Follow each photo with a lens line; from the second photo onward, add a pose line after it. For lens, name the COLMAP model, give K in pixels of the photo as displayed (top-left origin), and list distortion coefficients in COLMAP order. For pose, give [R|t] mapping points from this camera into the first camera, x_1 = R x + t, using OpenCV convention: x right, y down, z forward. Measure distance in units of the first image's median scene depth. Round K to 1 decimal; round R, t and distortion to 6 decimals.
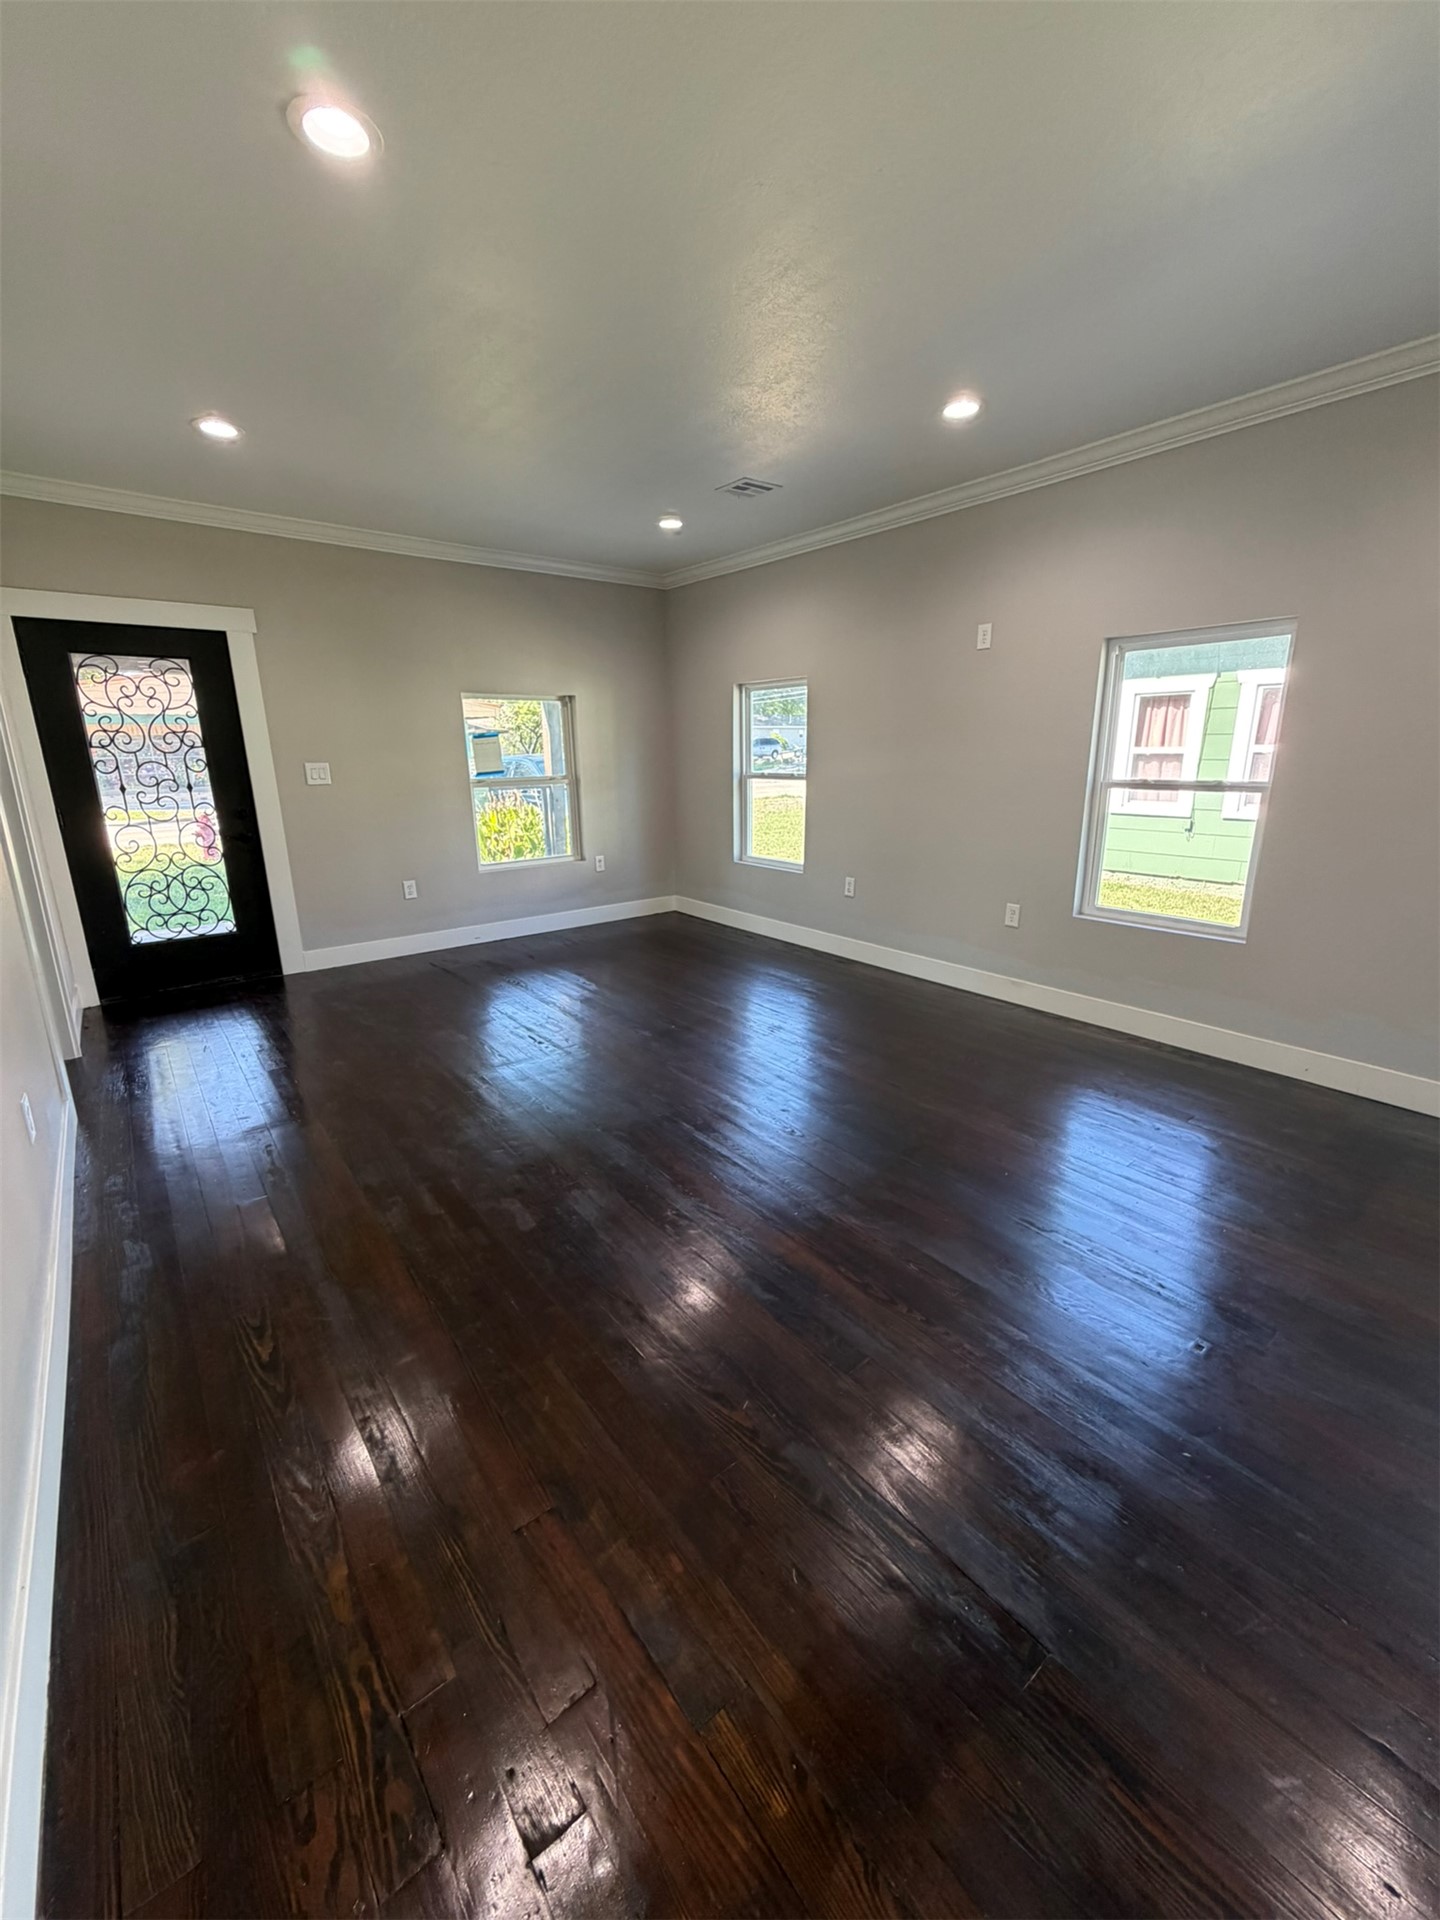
lens RADIAL K [[768.4, 0, 721.3], [0, 768.4, 954.6], [0, 0, 1]] dist [0.000205, -0.000014]
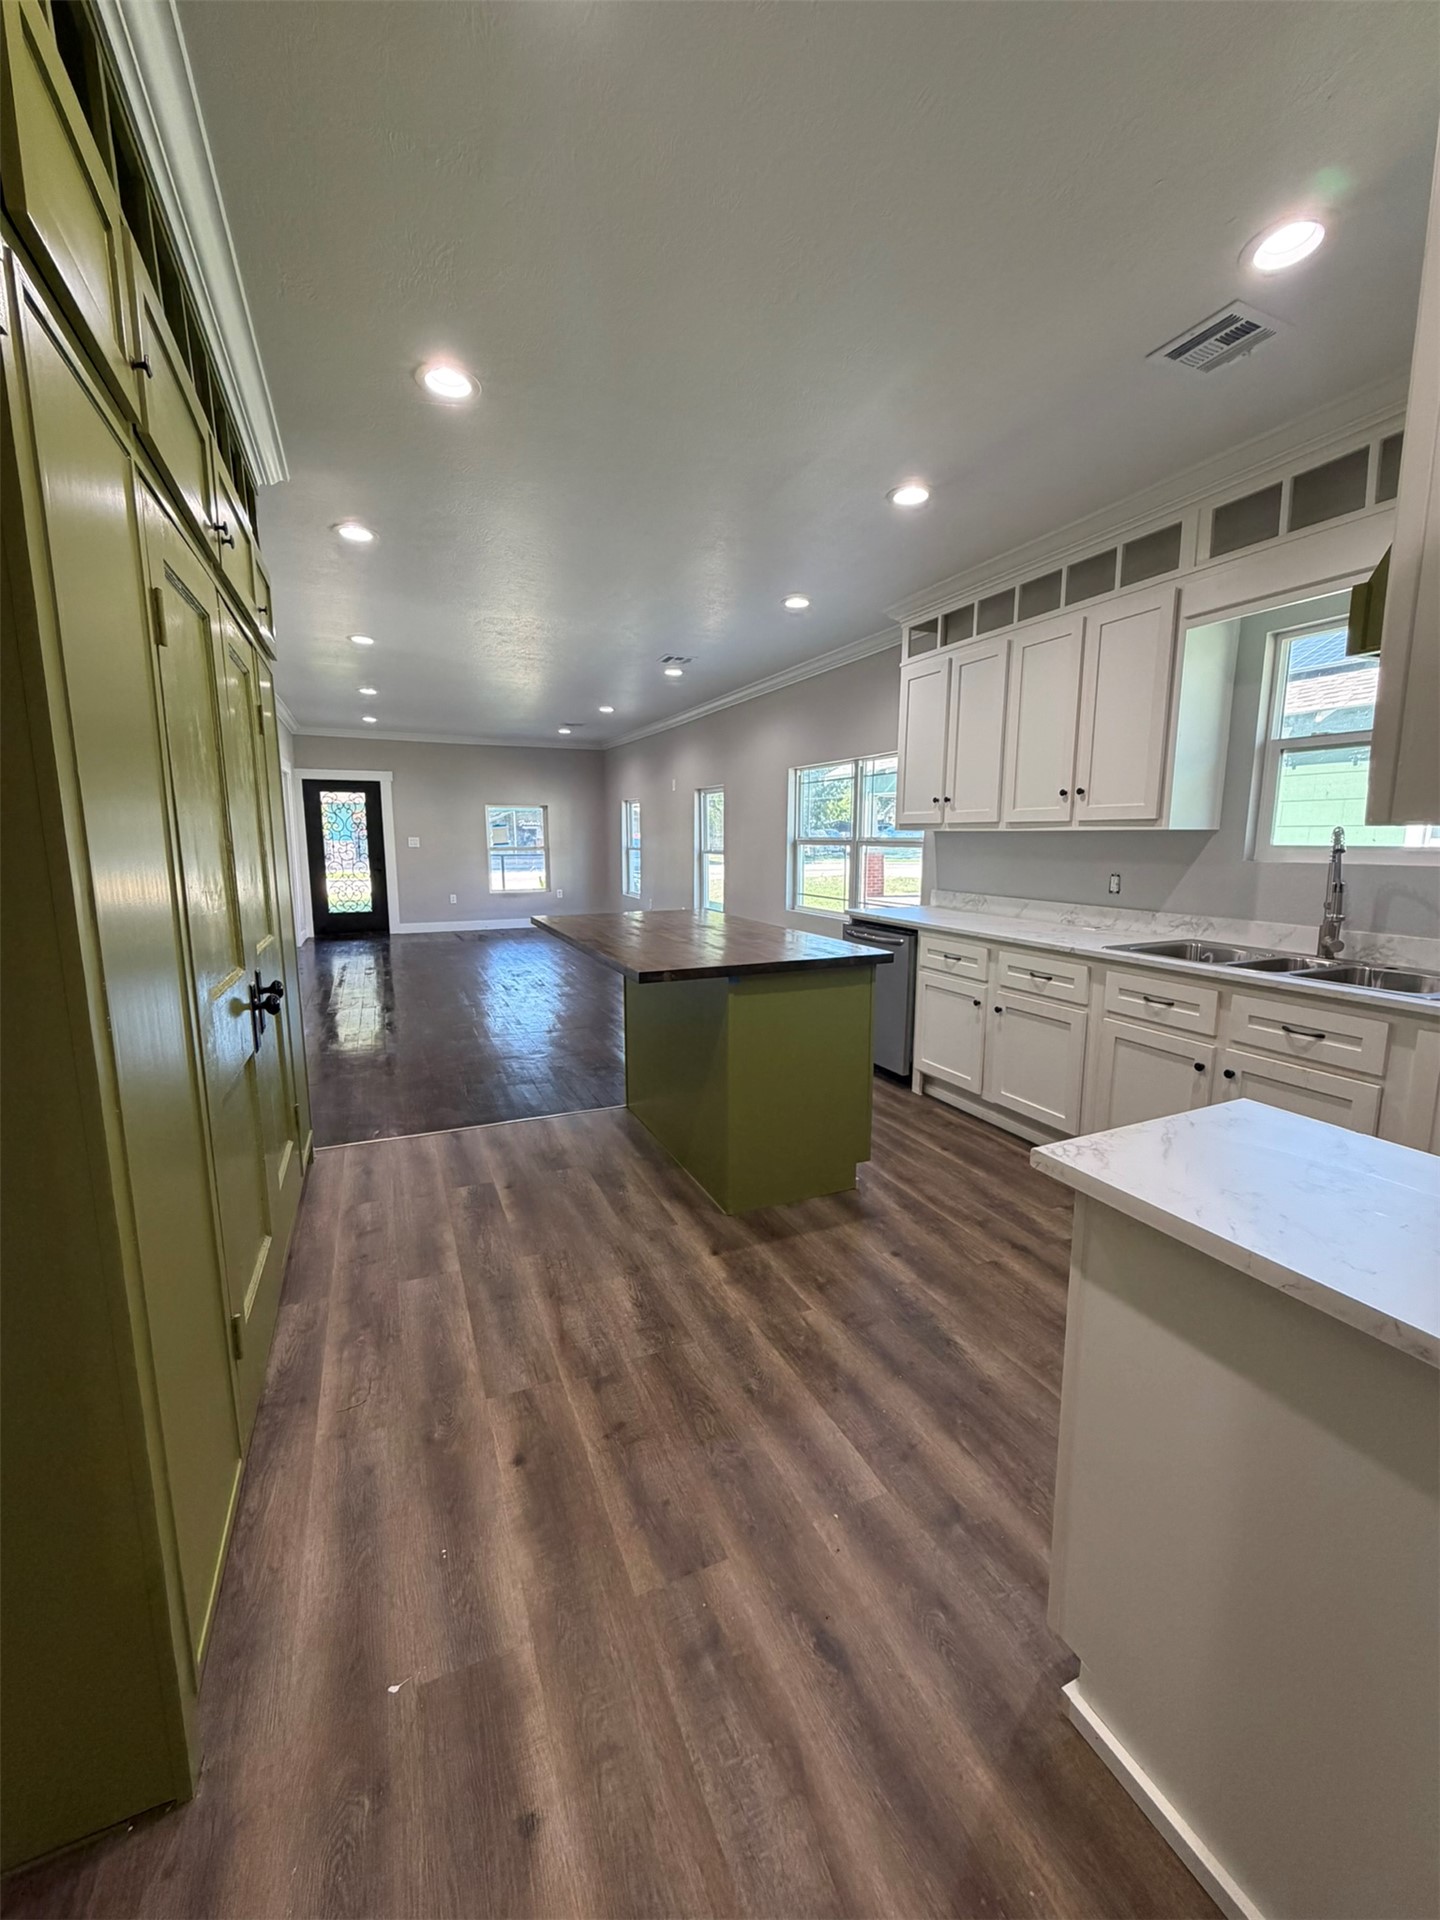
lens RADIAL K [[768.4, 0, 718.9], [0, 768.4, 957.6], [0, 0, 1]] dist [0.000205, -0.000014]
pose [[0.967509, 0.054379, -0.246920, 0.930646], [-0.079018, 0.992712, -0.090992, 0.234946], [0.240172, 0.107546, 0.964754, -0.919672]]
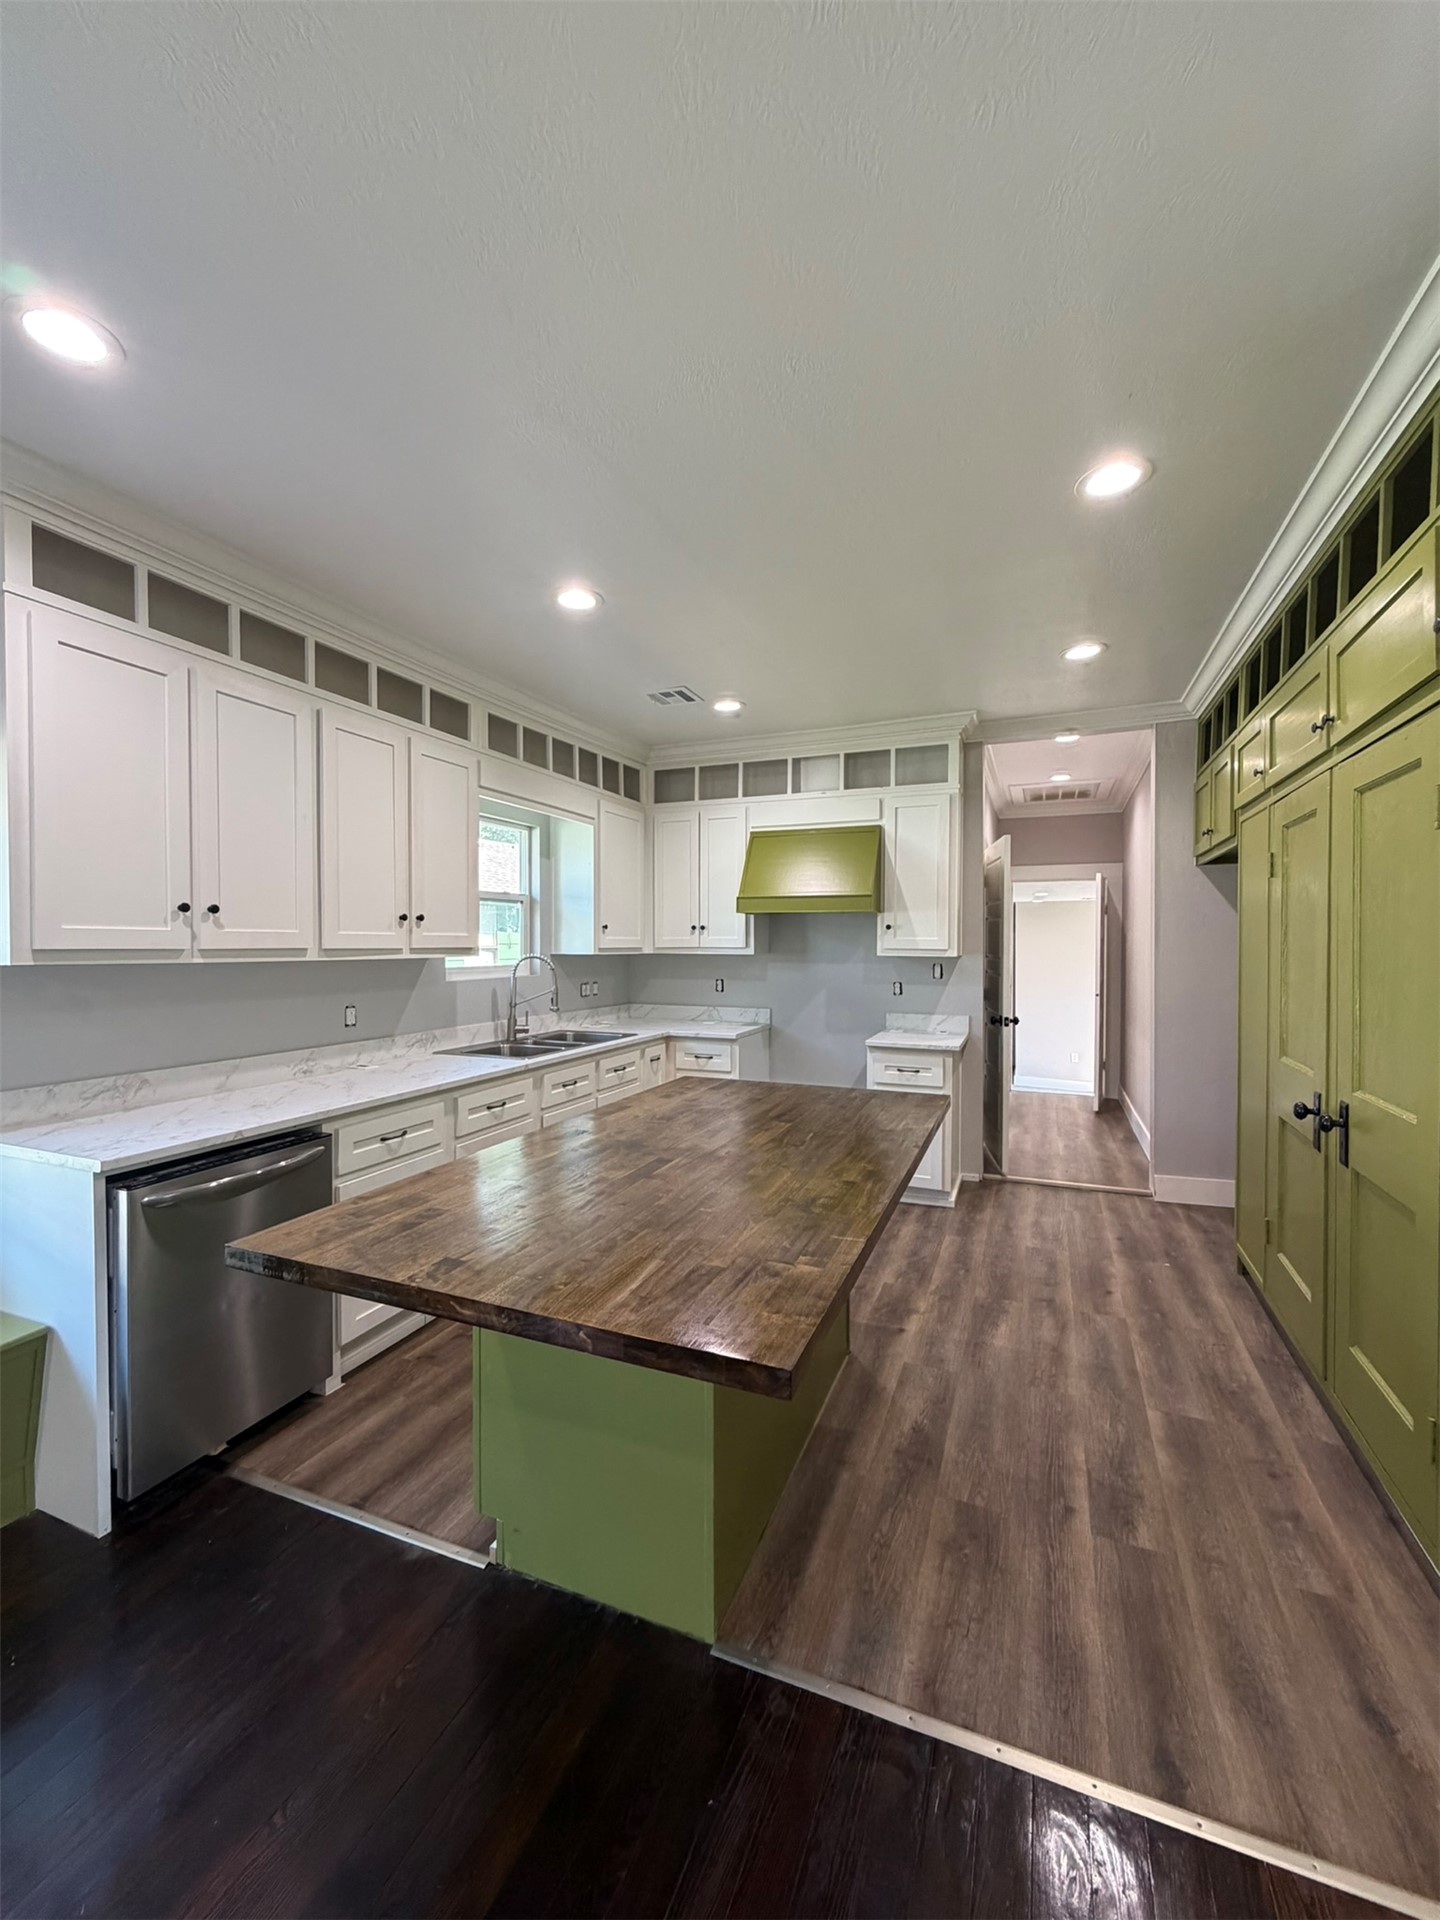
lens RADIAL K [[768.4, 0, 721.2], [0, 768.4, 954.1], [0, 0, 1]] dist [0.000205, -0.000014]
pose [[-0.483492, 0.003947, 0.875340, 0.322241], [0.233092, 0.964465, 0.124399, -0.012837], [-0.843744, 0.264181, -0.467231, -0.025059]]
